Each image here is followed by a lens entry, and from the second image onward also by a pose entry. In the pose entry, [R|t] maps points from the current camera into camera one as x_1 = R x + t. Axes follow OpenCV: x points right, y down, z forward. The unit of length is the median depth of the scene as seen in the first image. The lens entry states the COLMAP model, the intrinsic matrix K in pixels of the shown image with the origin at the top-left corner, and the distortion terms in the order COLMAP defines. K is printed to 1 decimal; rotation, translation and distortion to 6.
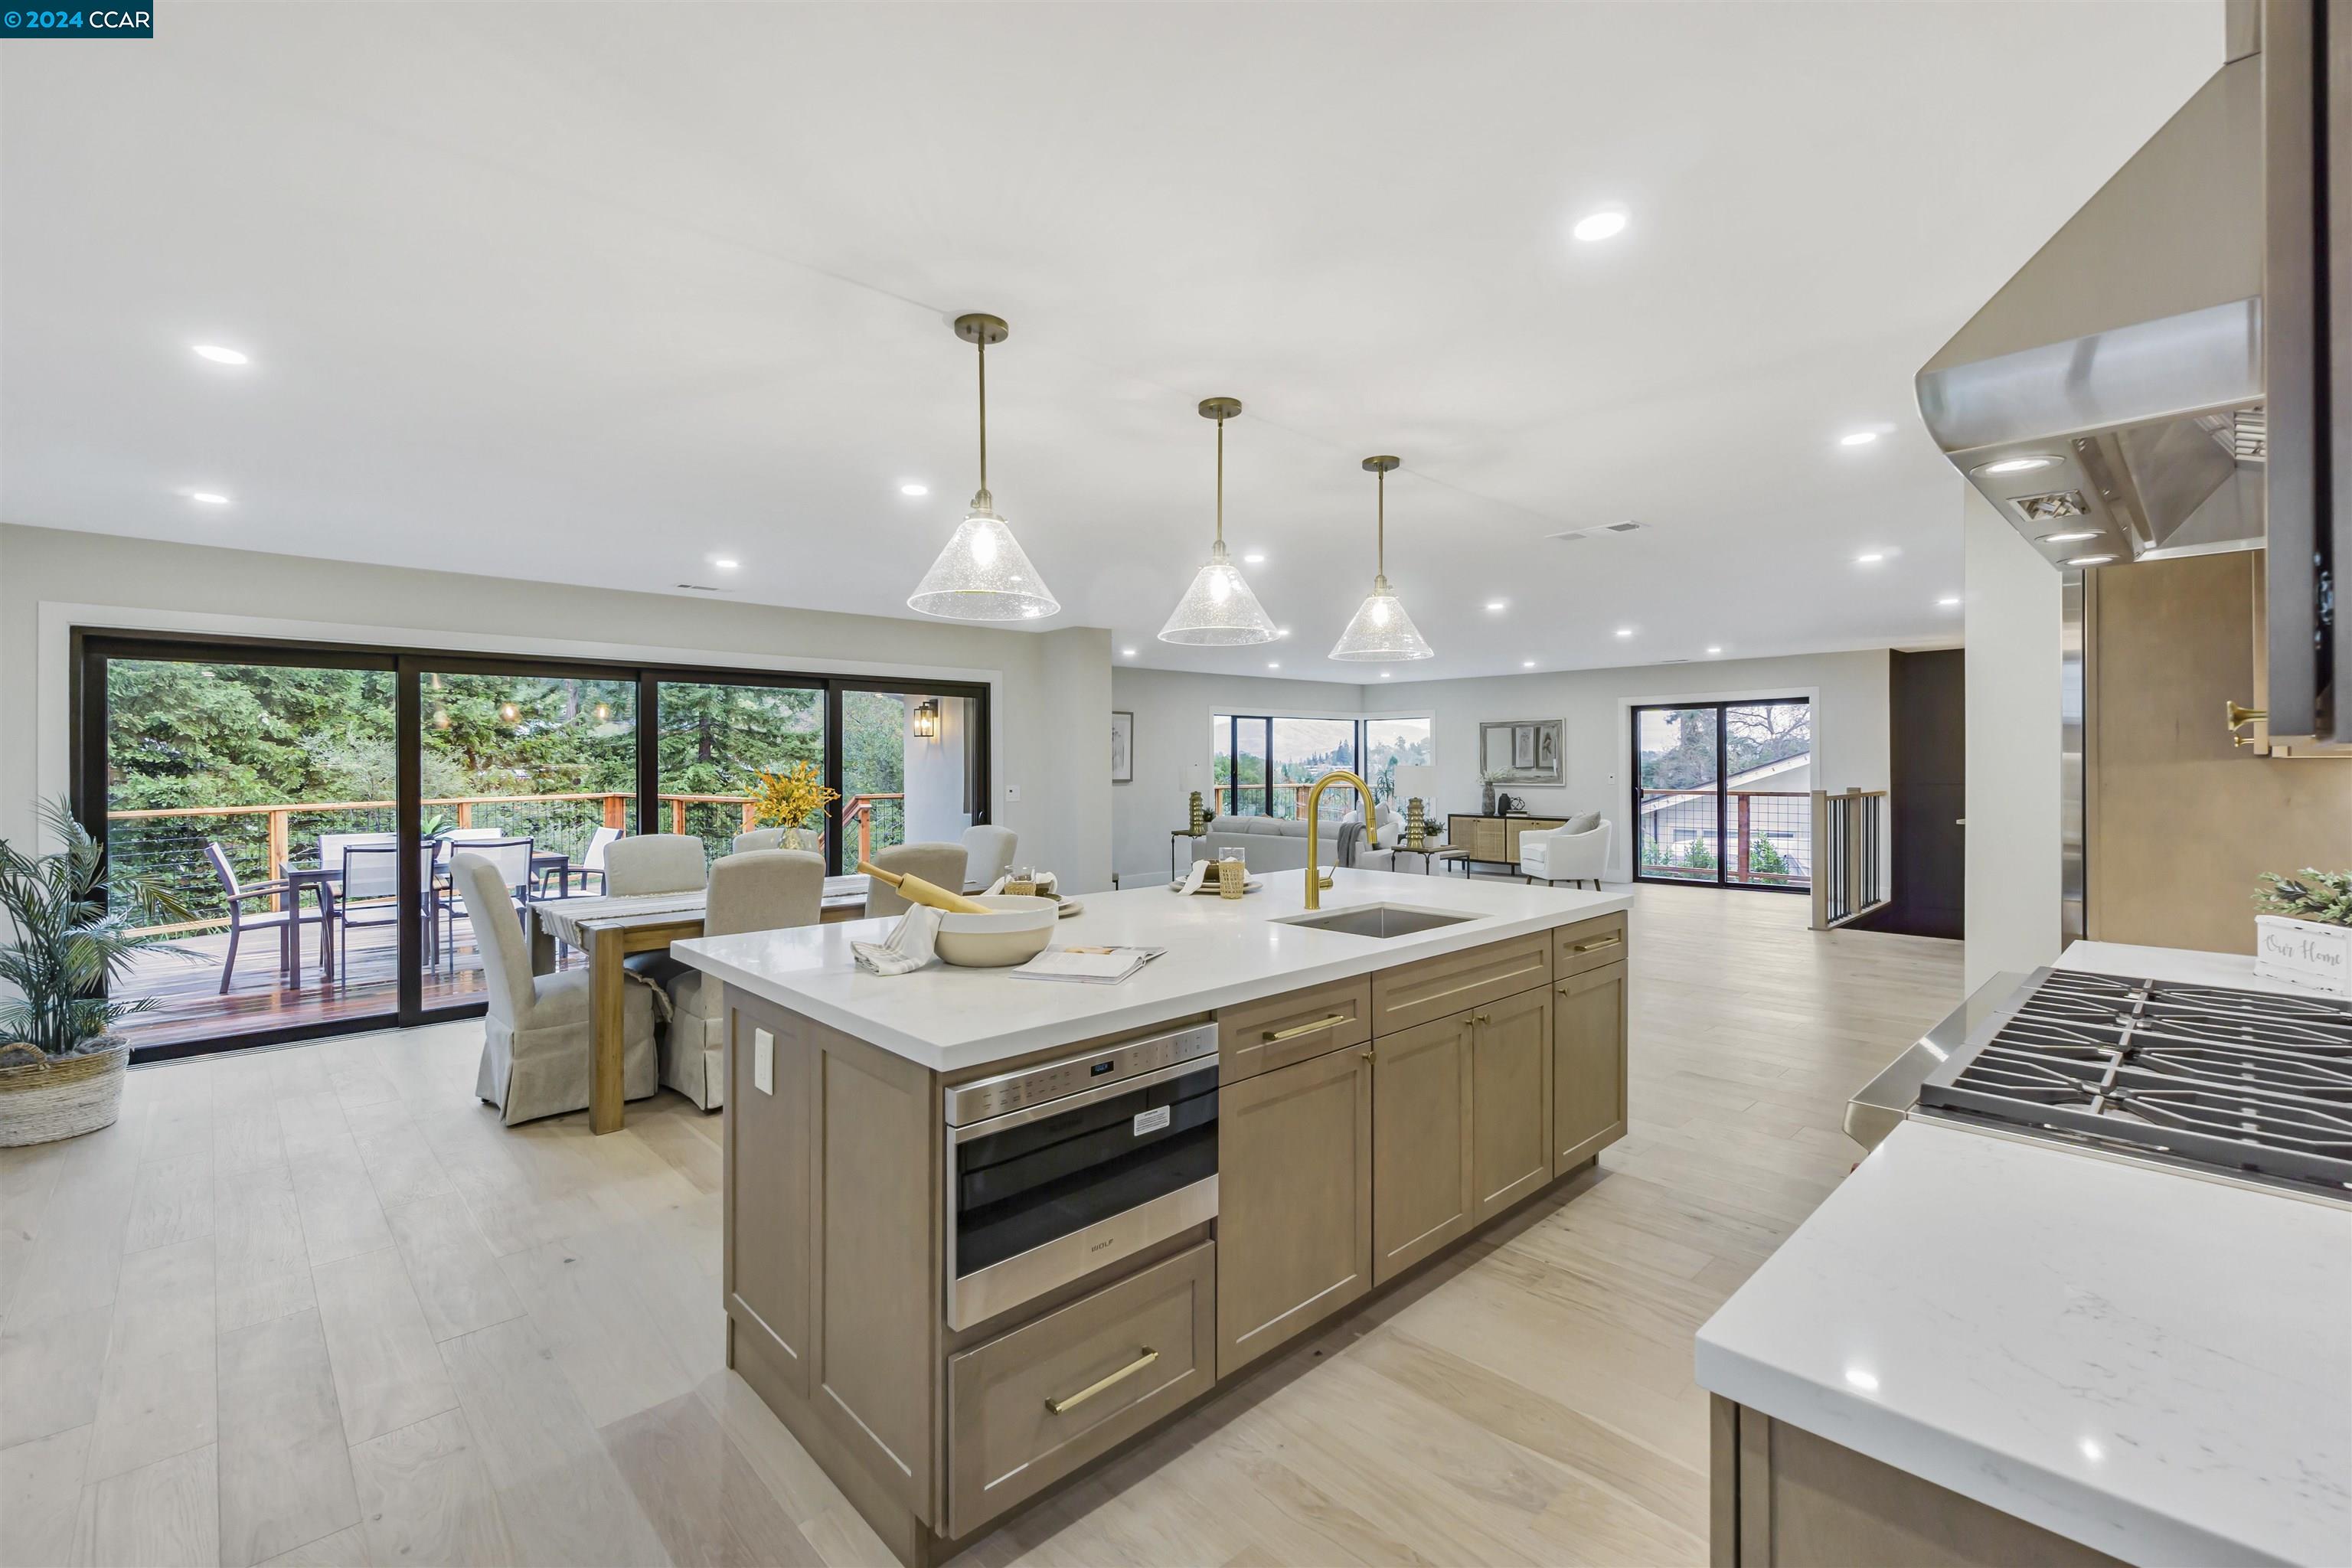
lens RADIAL K [[1020.2, 0, 1160.8], [0, 1020.2, 776.1], [0, 0, 1]] dist [-0.003234, 0.002361]
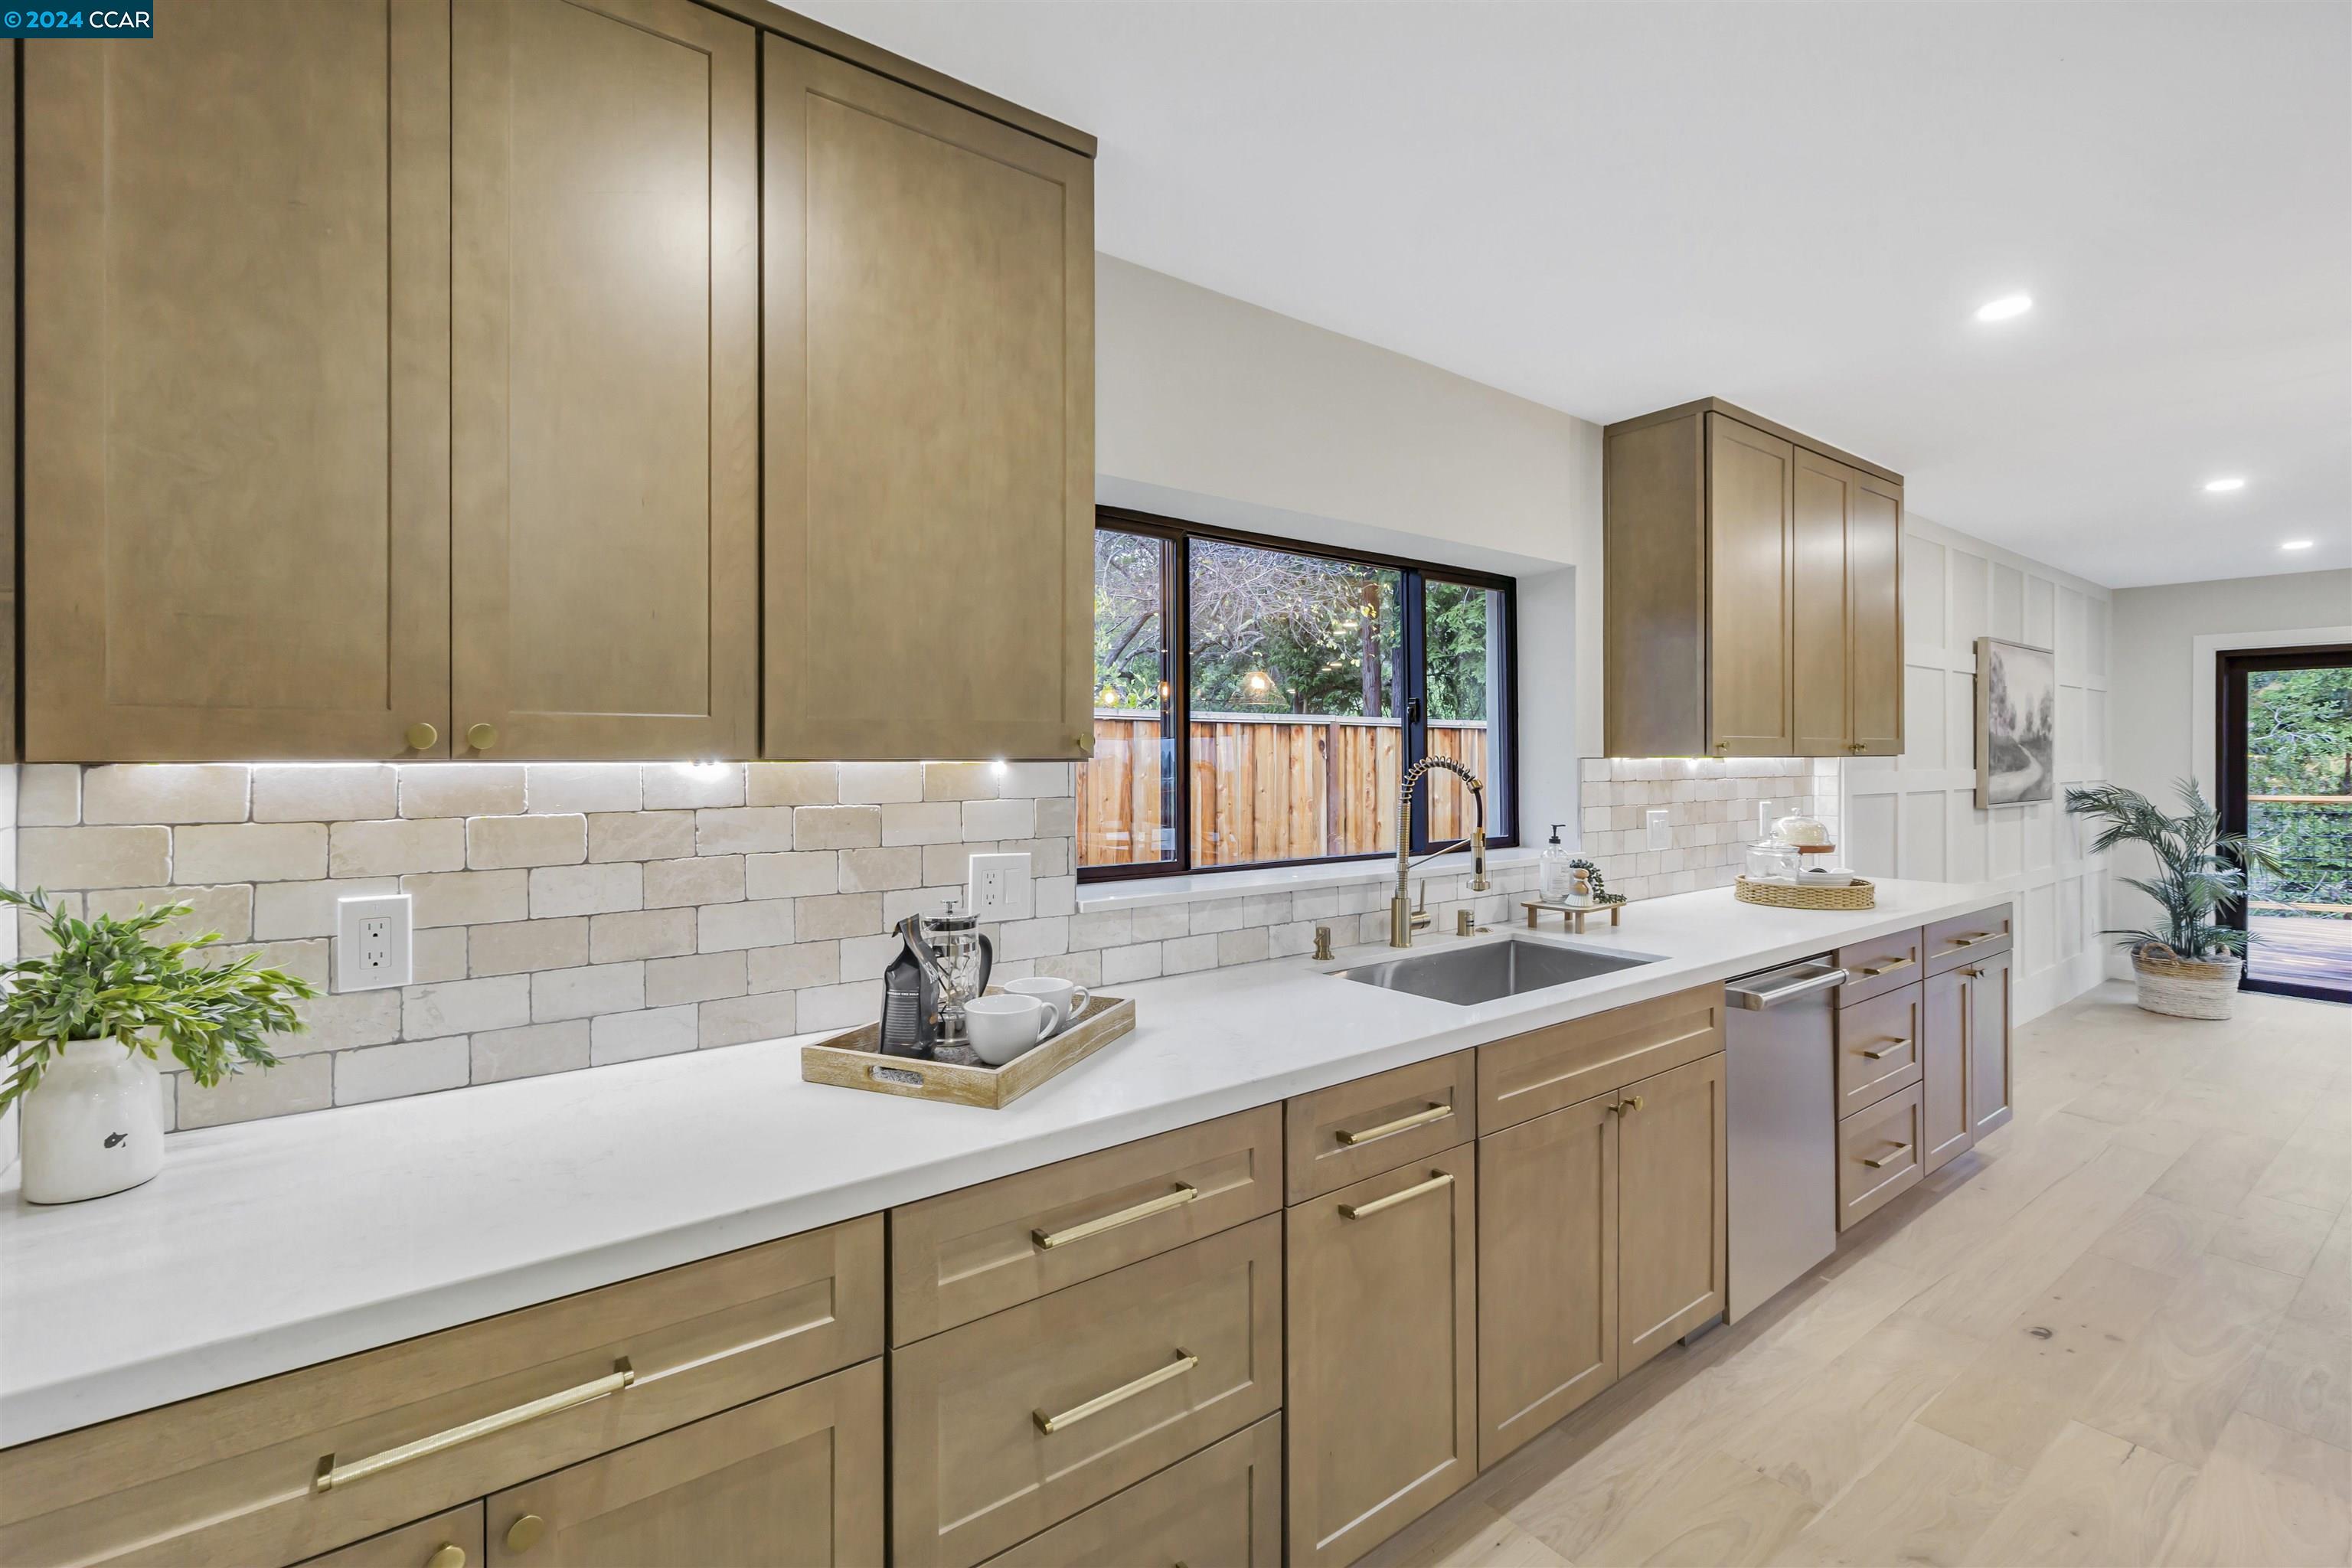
lens RADIAL K [[1031.4, 0, 1150.1], [0, 1031.4, 739.8], [0, 0, 1]] dist [-0.000064, 0.000134]
pose [[-0.125593, -0.009108, -0.992040, 0.224320], [-0.013614, 0.999880, -0.007457, -0.001082], [0.991988, 0.012569, -0.125702, -0.109759]]
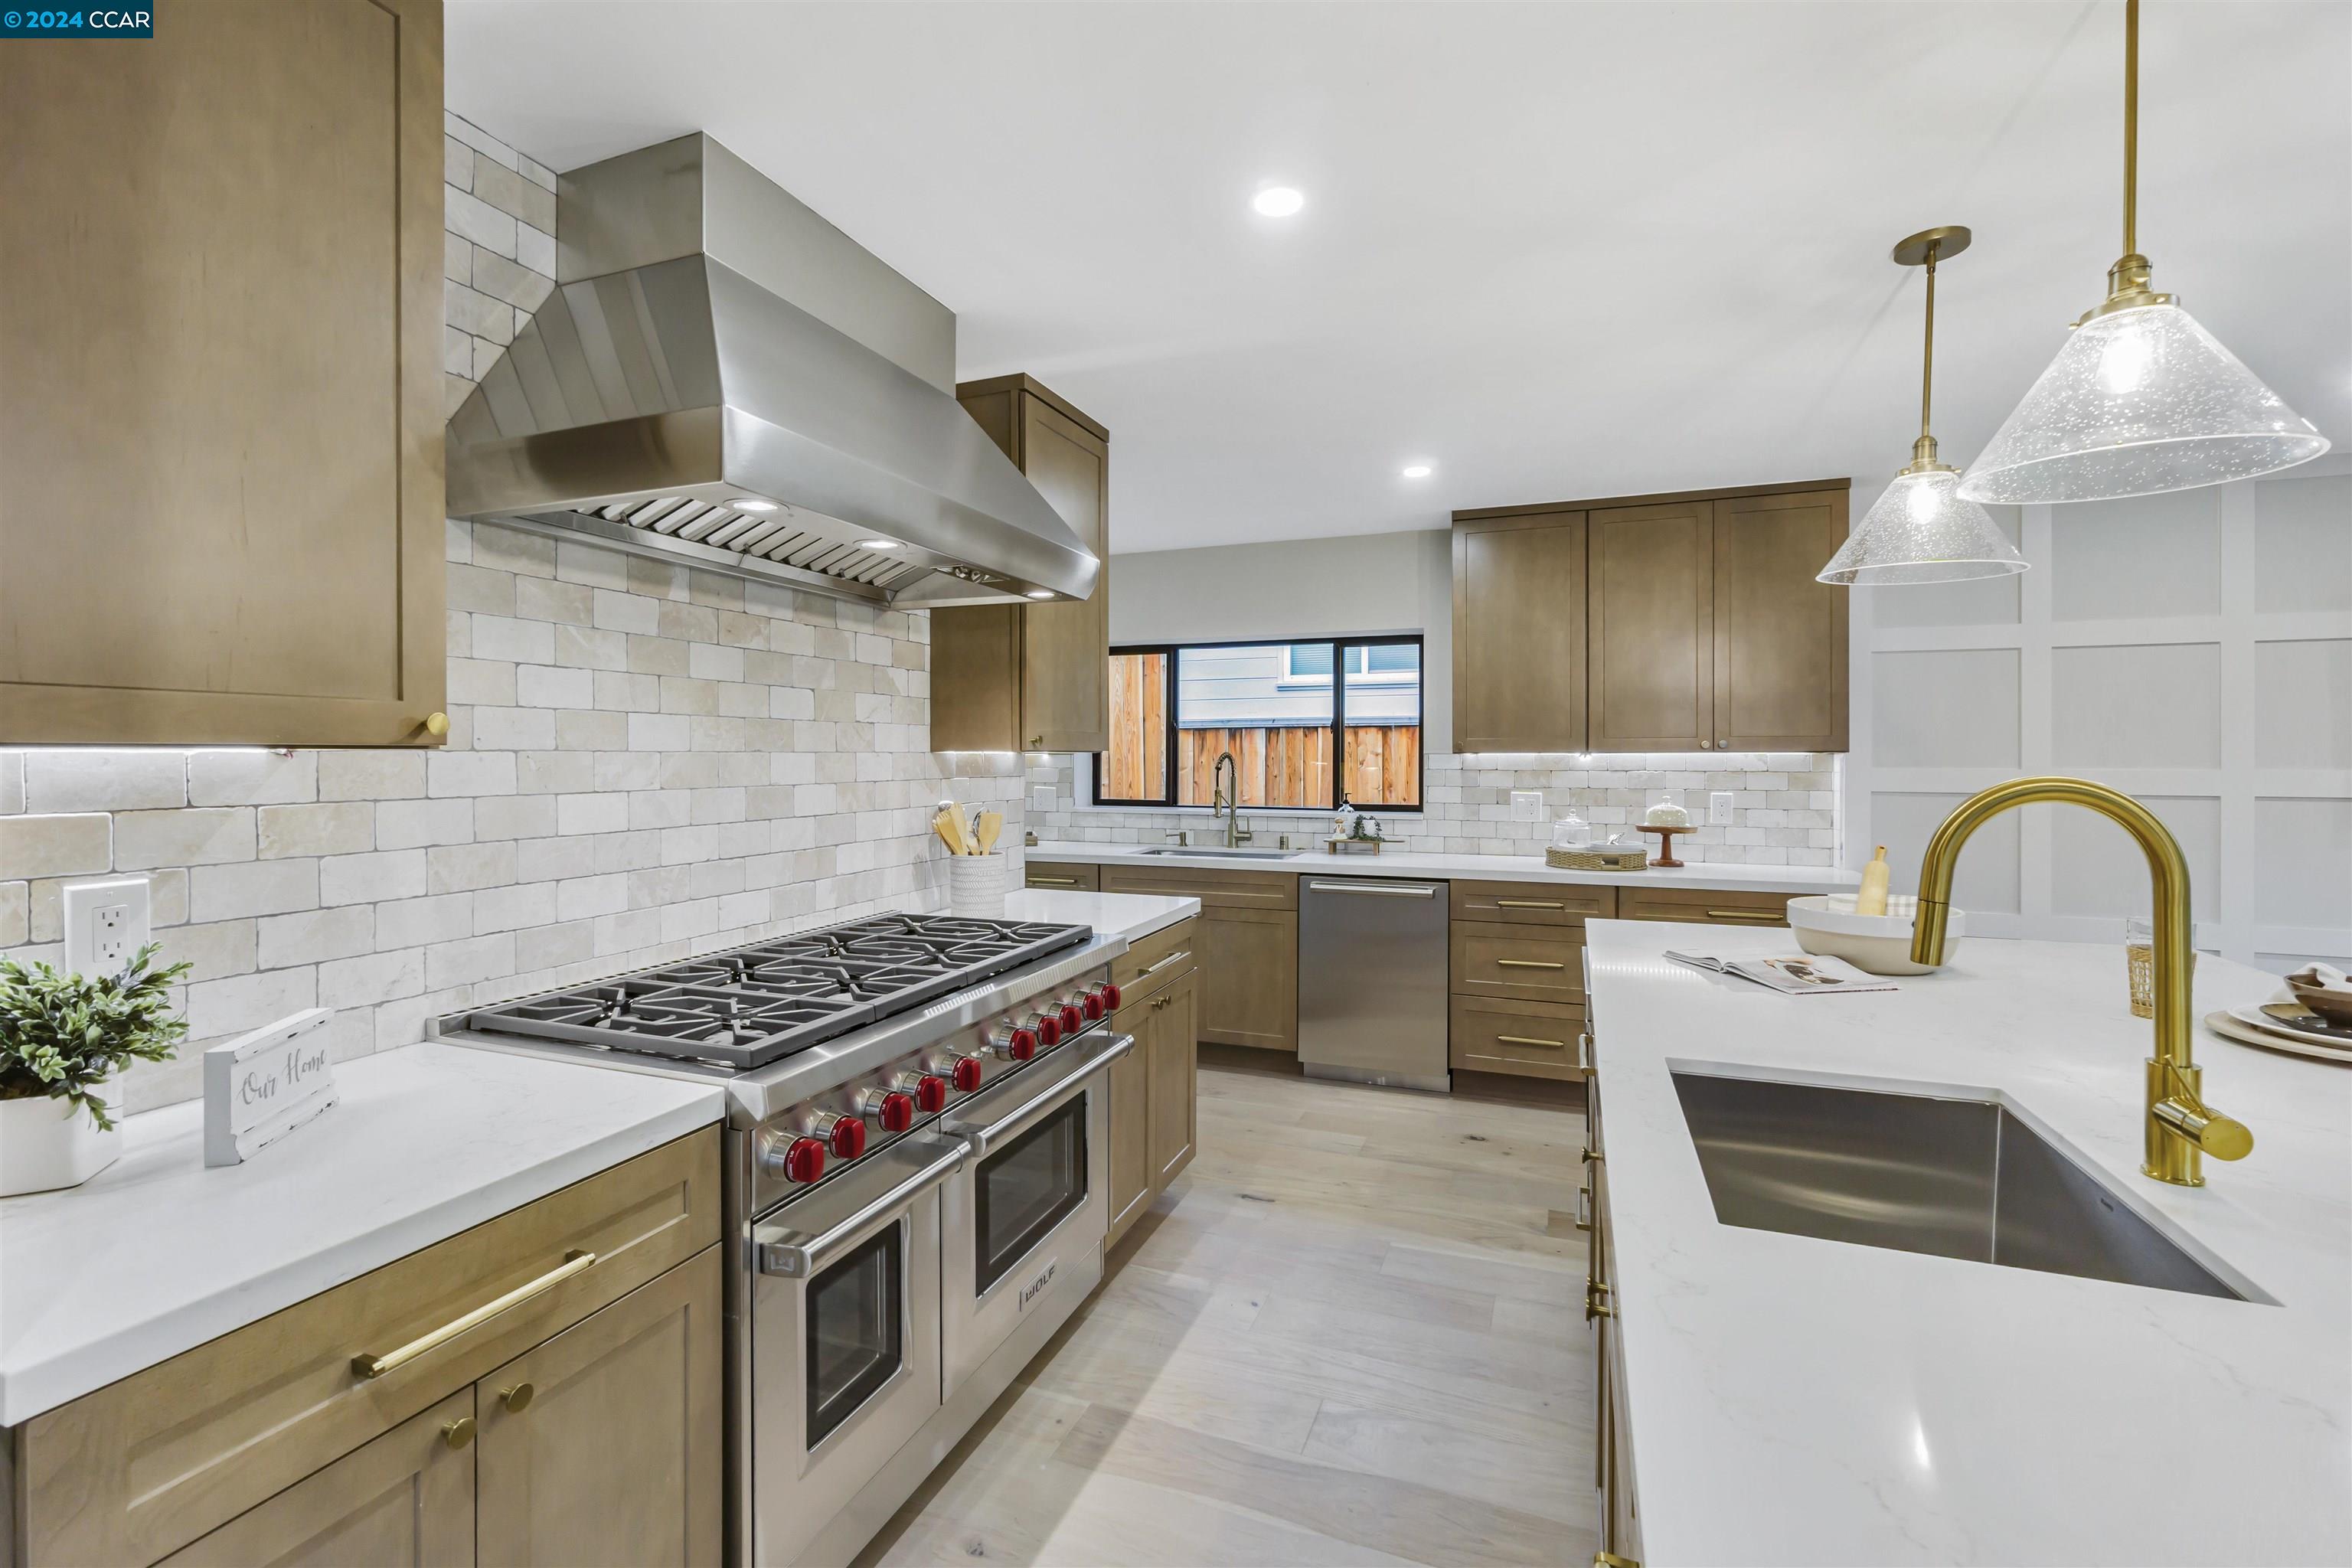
lens RADIAL K [[1023.6, 0, 1173.0], [0, 1023.6, 758.5], [0, 0, 1]] dist [-0.004845, -0.000091]
pose [[-0.901015, 0.003802, -0.433771, 0.204294], [-0.003687, 0.999858, 0.016423, -0.004881], [0.433772, 0.016396, -0.900873, 0.397250]]
